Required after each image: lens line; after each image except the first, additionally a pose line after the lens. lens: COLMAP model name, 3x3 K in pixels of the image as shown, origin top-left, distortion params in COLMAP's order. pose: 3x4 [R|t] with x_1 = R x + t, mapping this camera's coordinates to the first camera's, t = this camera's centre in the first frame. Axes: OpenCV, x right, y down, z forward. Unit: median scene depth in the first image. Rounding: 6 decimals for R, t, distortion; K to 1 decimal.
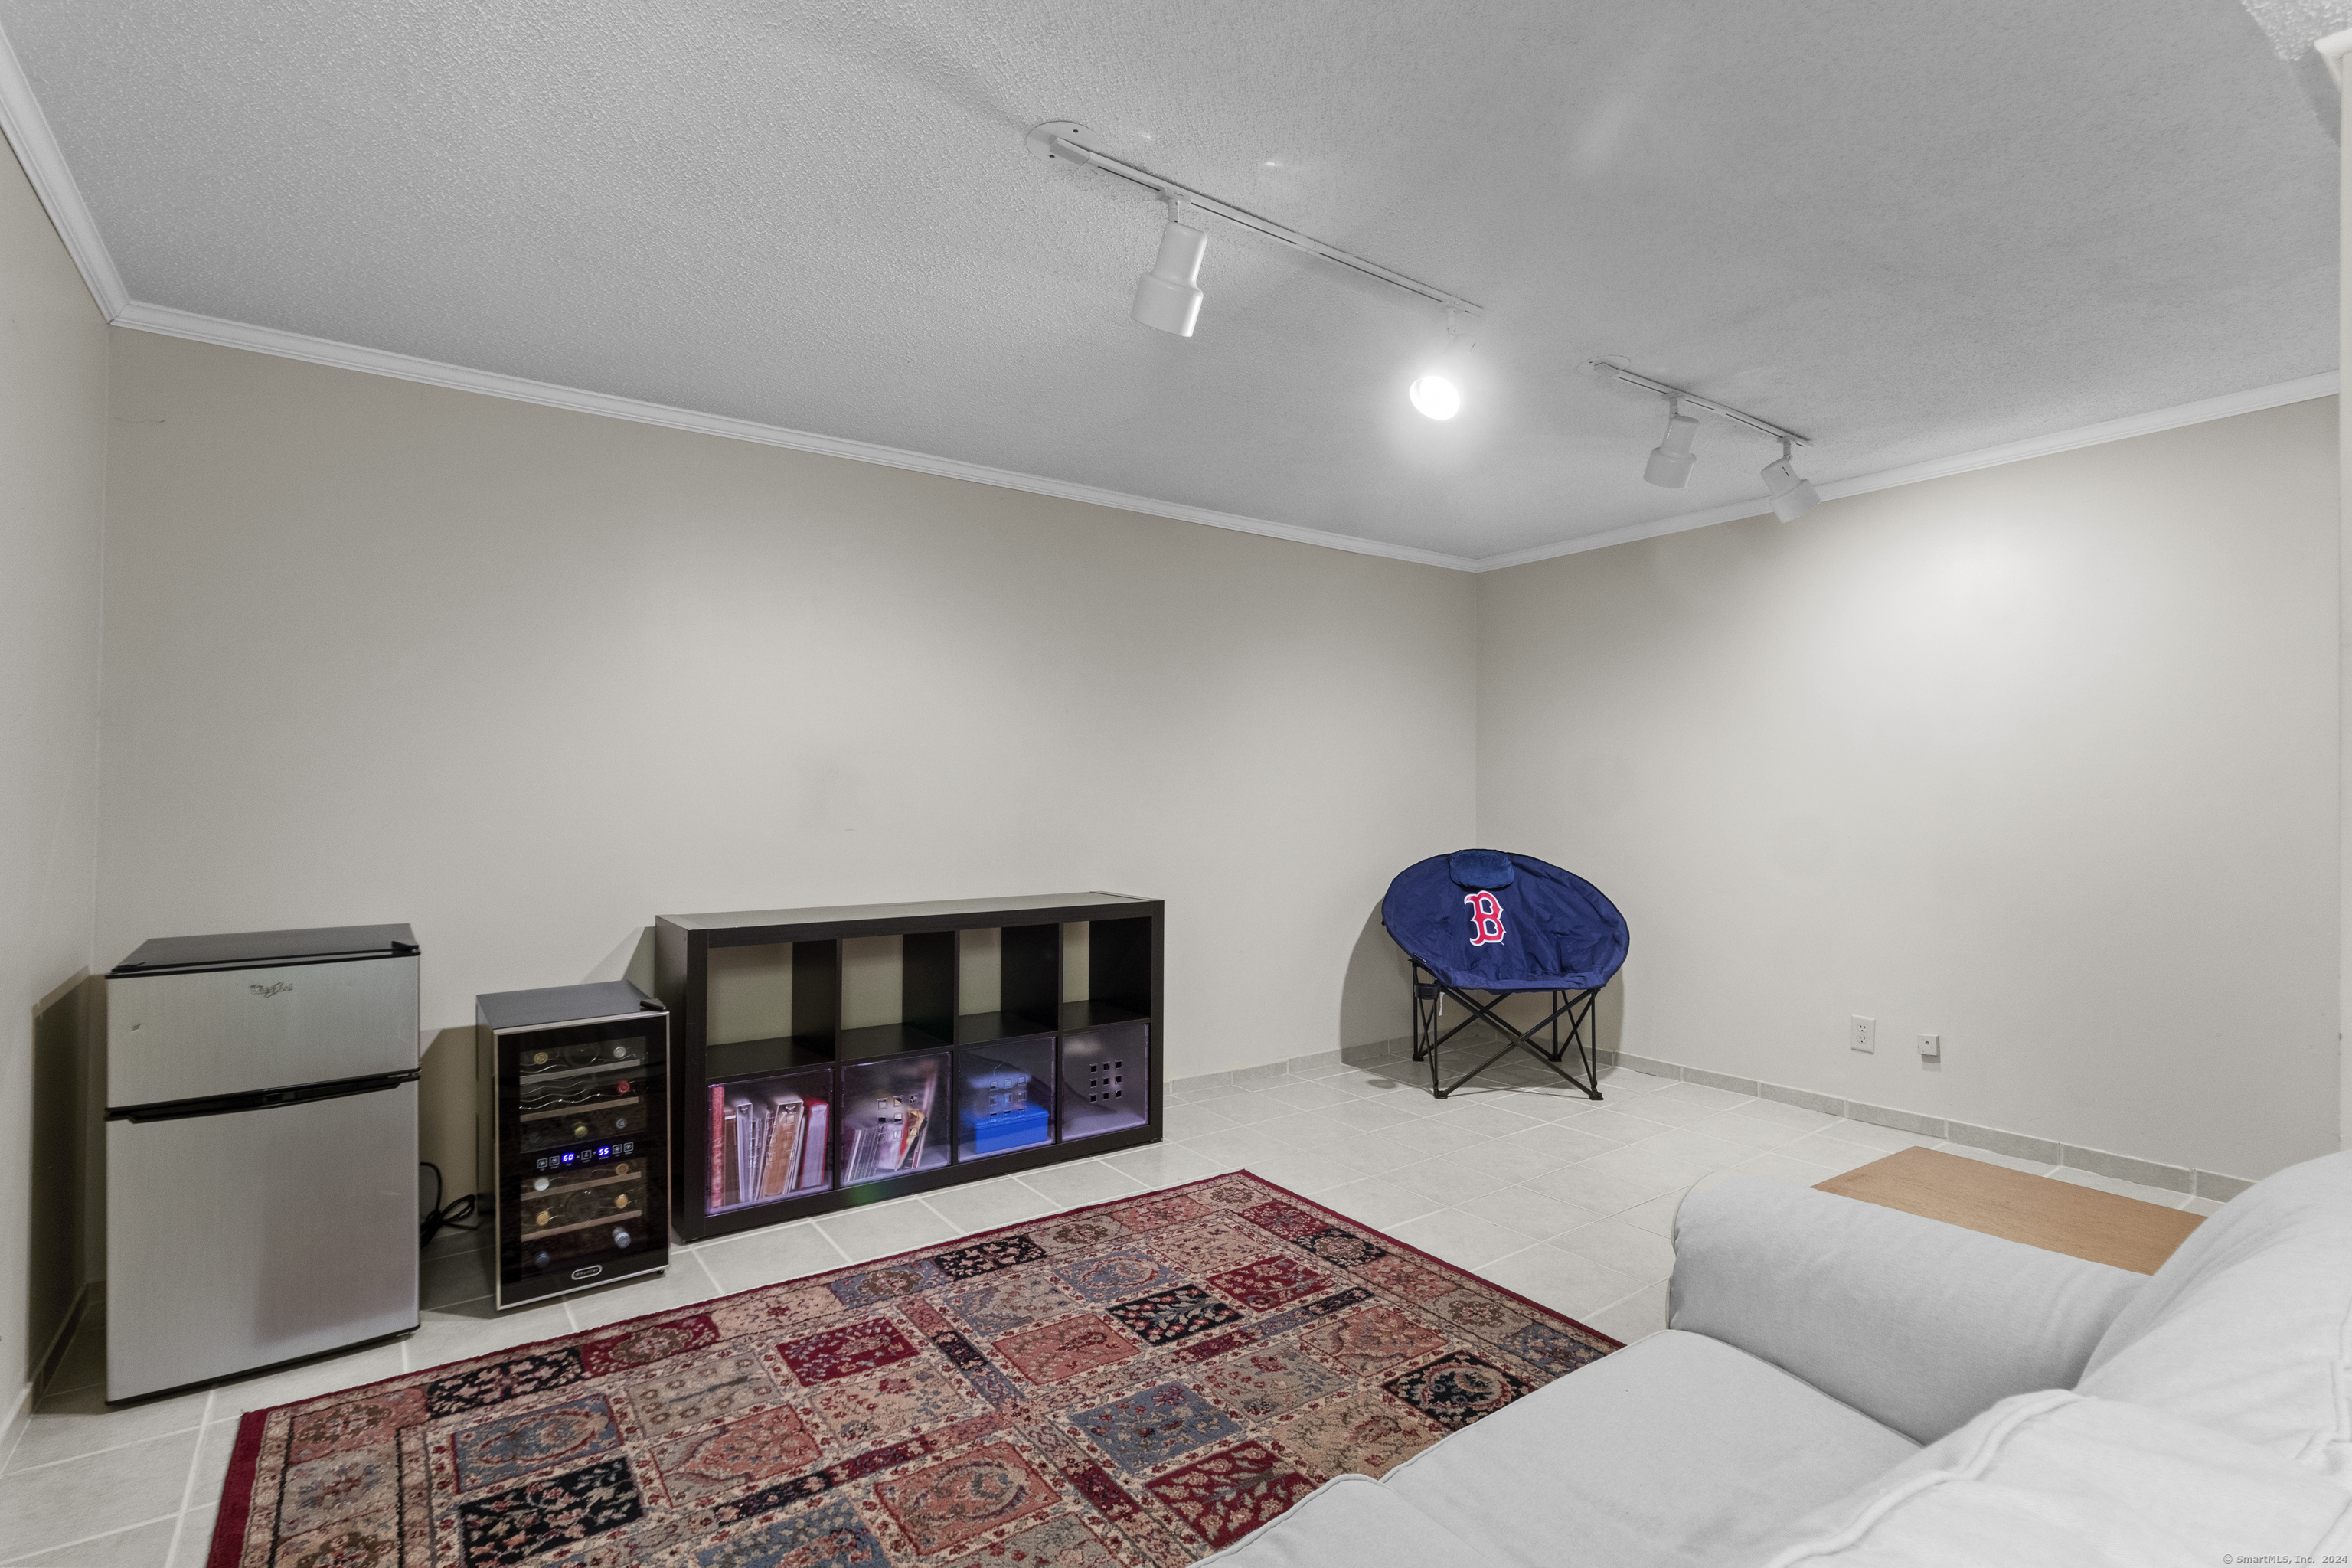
lens RADIAL K [[1084.8, 0, 1168.2], [0, 1084.8, 792.2], [0, 0, 1]] dist [0.004723, 0.000414]
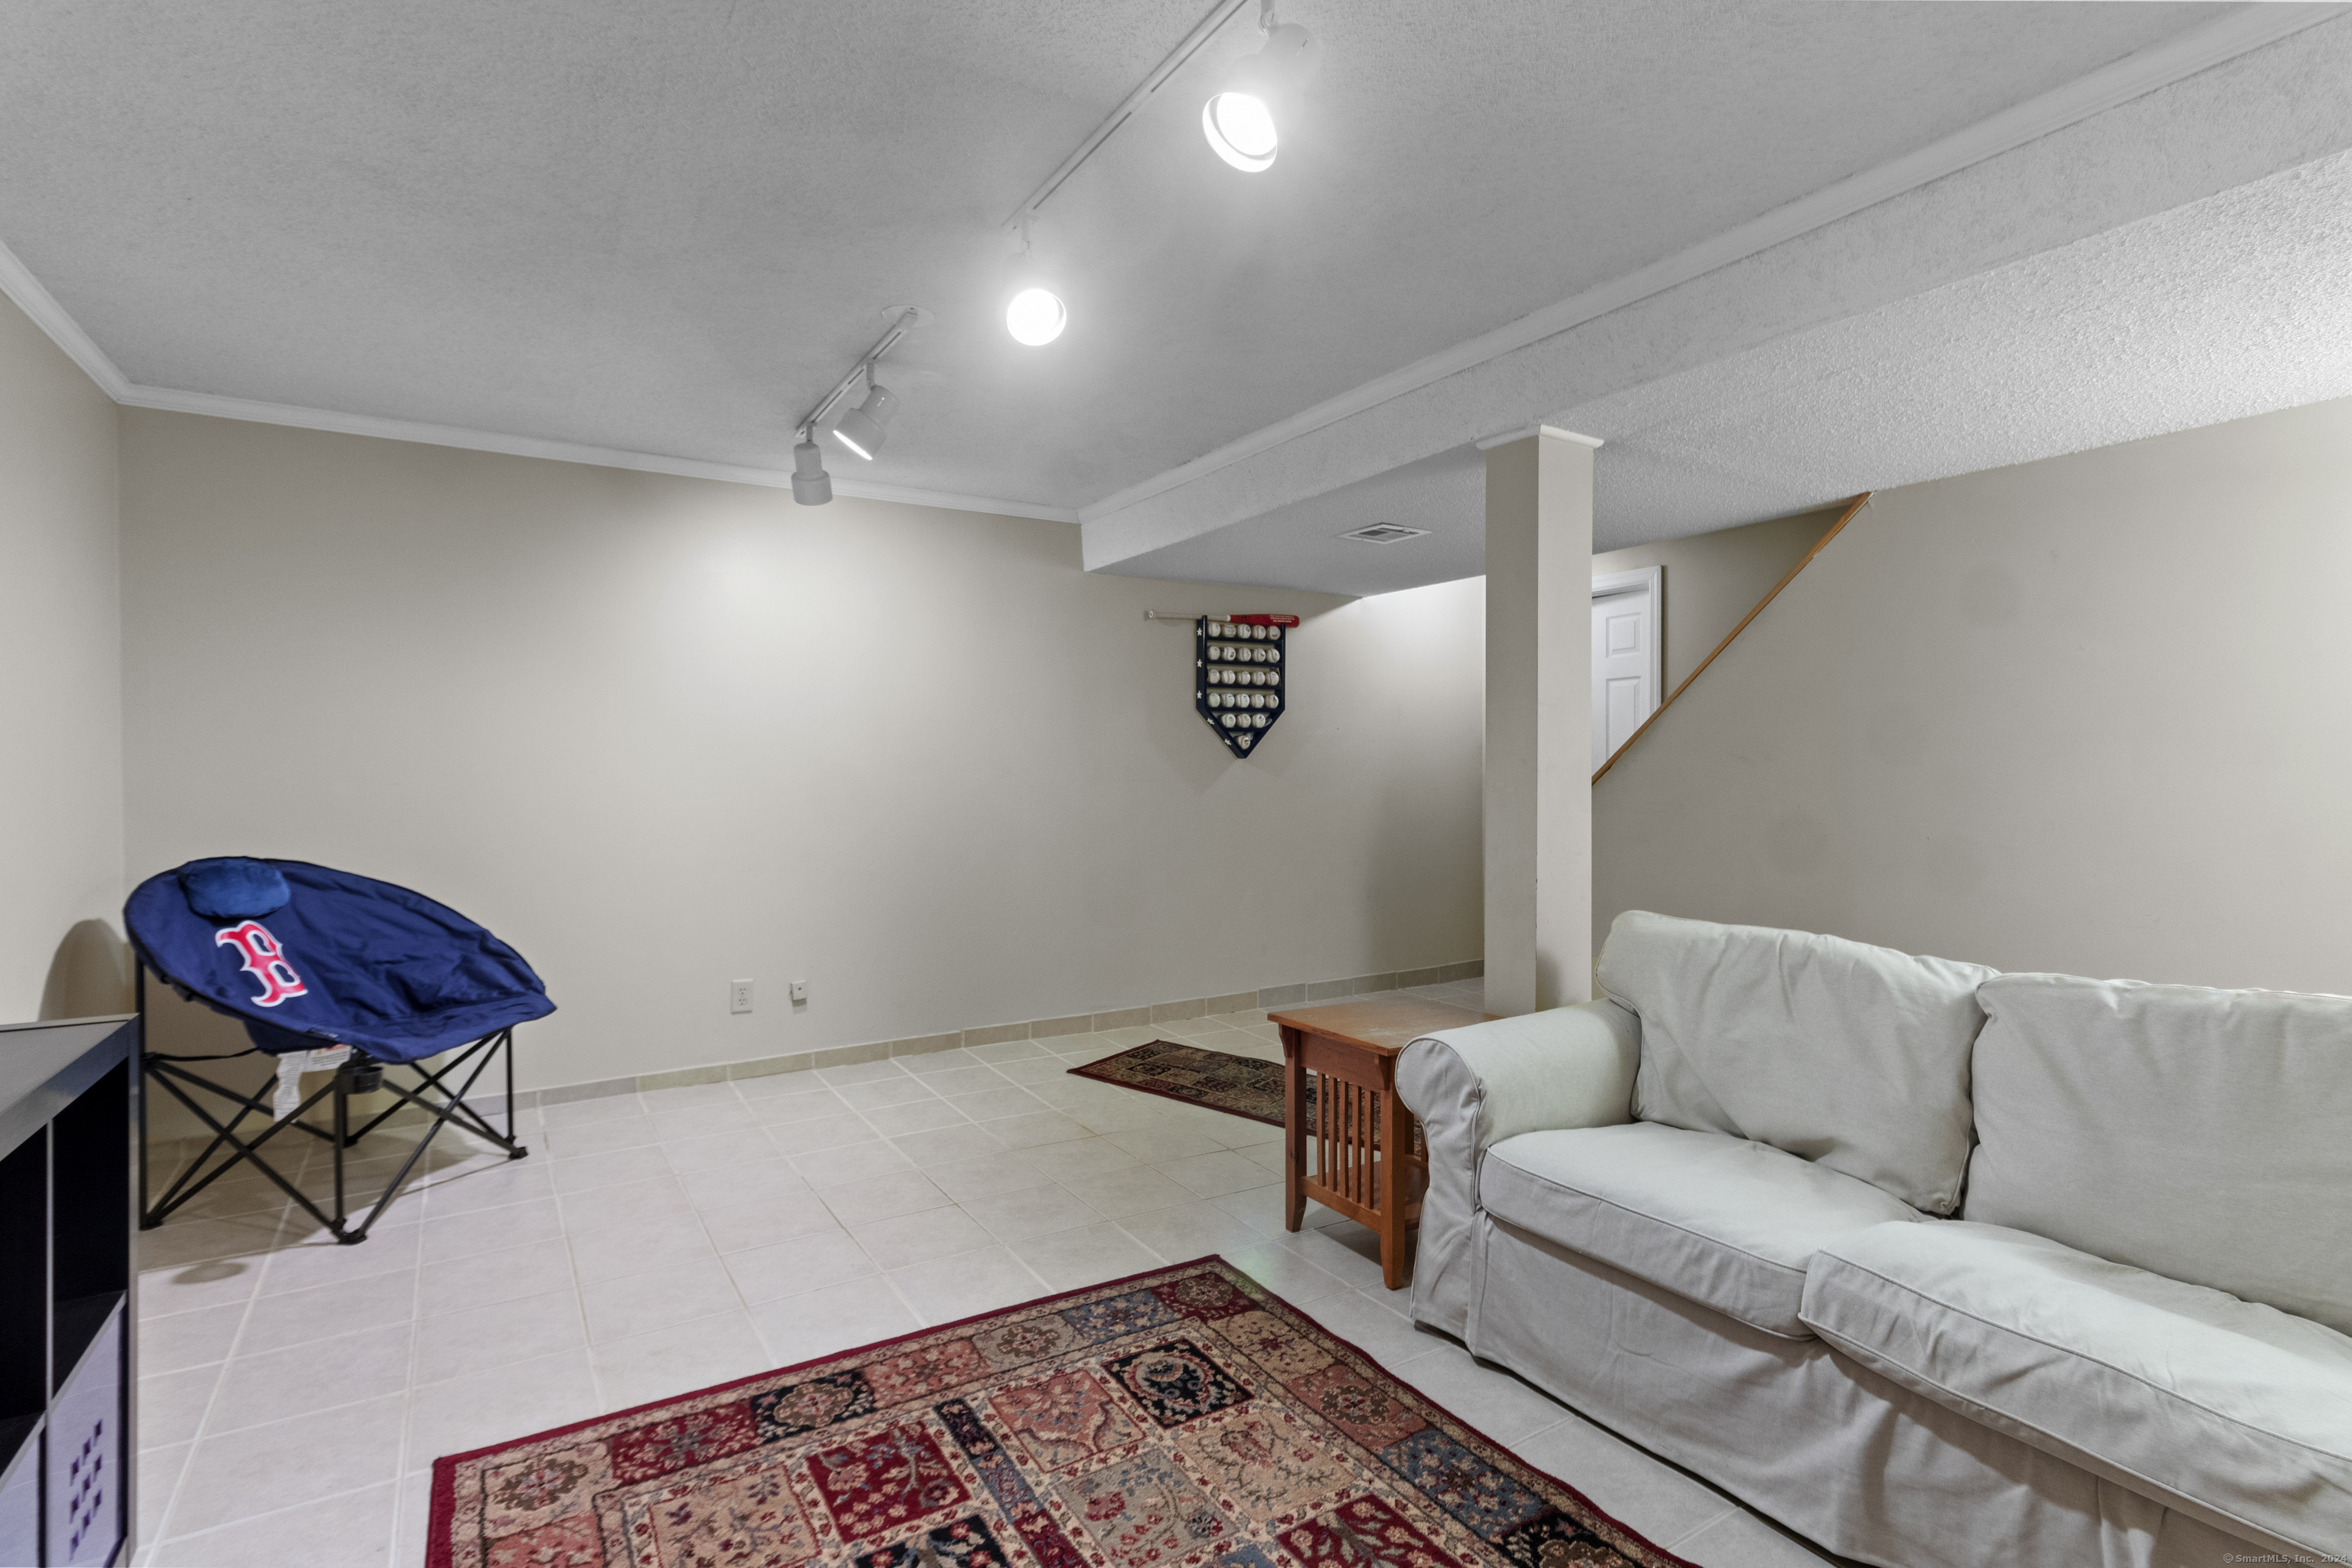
lens RADIAL K [[1084.8, 0, 1168.2], [0, 1084.8, 792.2], [0, 0, 1]] dist [0.004723, 0.000414]
pose [[0.079185, -0.022341, 0.996610, -0.500224], [-0.003023, 0.999739, 0.022652, -0.001943], [-0.996855, -0.004807, 0.079097, 0.670748]]
